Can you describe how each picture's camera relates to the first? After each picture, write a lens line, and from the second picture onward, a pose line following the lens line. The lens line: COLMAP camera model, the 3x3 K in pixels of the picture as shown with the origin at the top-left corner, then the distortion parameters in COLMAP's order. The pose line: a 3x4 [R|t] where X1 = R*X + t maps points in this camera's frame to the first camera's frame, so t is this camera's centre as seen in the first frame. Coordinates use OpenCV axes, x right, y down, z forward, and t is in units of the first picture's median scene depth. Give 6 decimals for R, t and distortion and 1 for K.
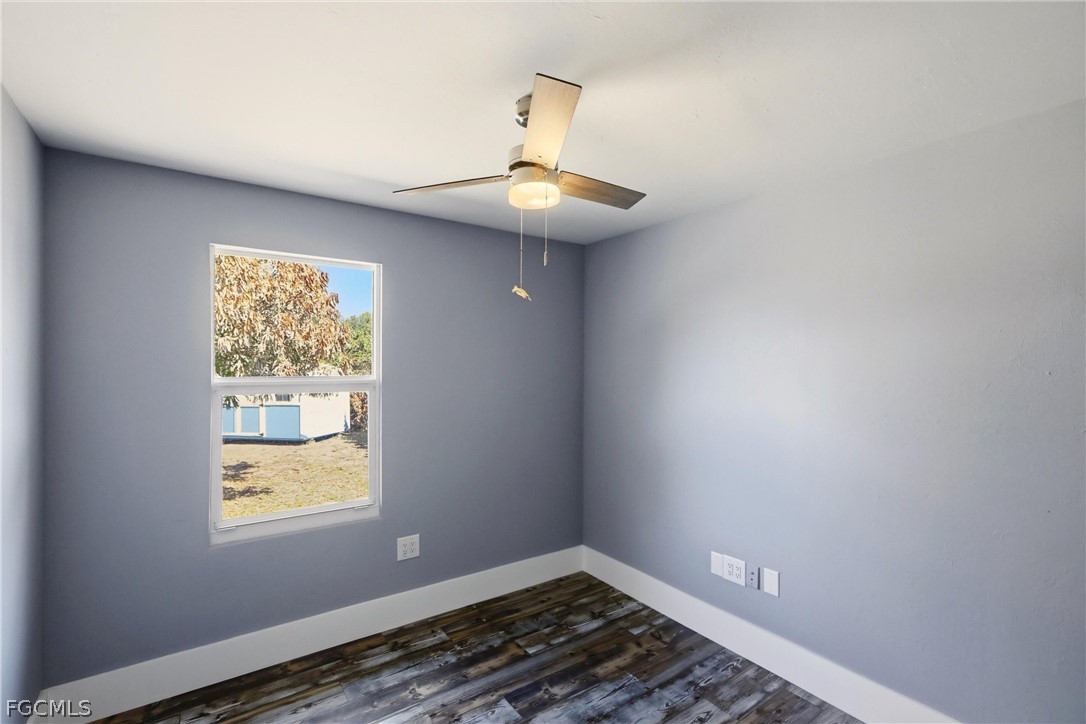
lens RADIAL K [[539.2, 0, 551.7], [0, 539.2, 359.7], [0, 0, 1]] dist [-0.001218, 0.000776]
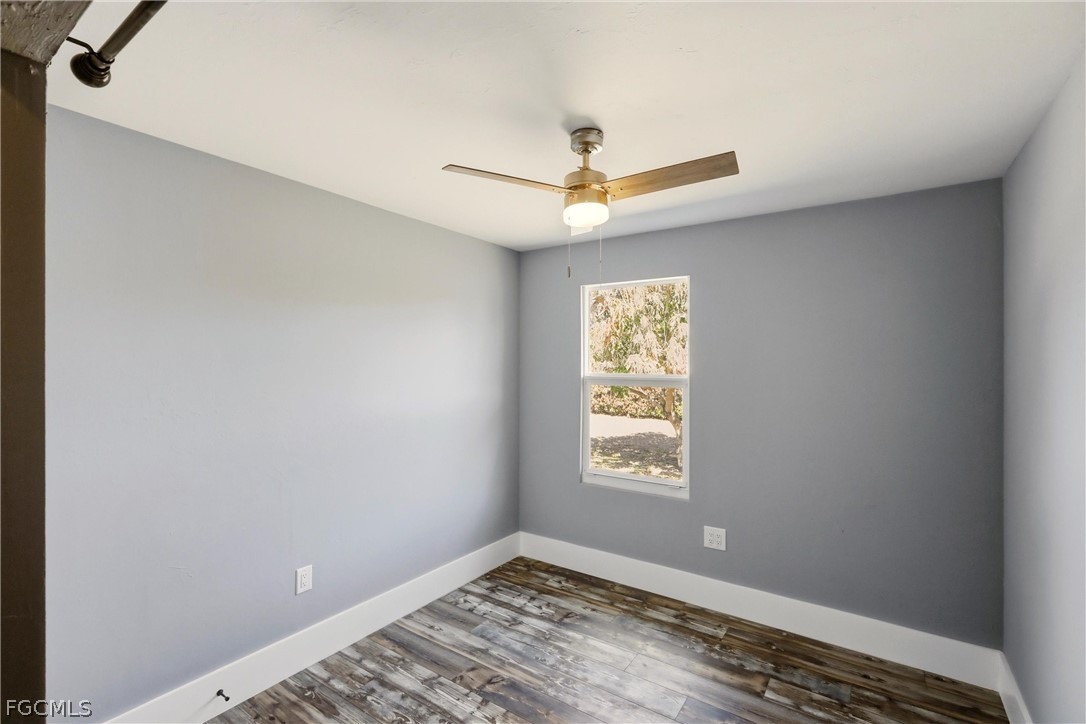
lens RADIAL K [[539.2, 0, 542.8], [0, 539.2, 361.6], [0, 0, 1]] dist [-0.001218, 0.000776]
pose [[0.258683, -0.006892, -0.965938, 0.695306], [-0.001341, 0.999971, -0.007494, 0.010502], [0.965961, 0.003234, 0.258667, 0.414448]]
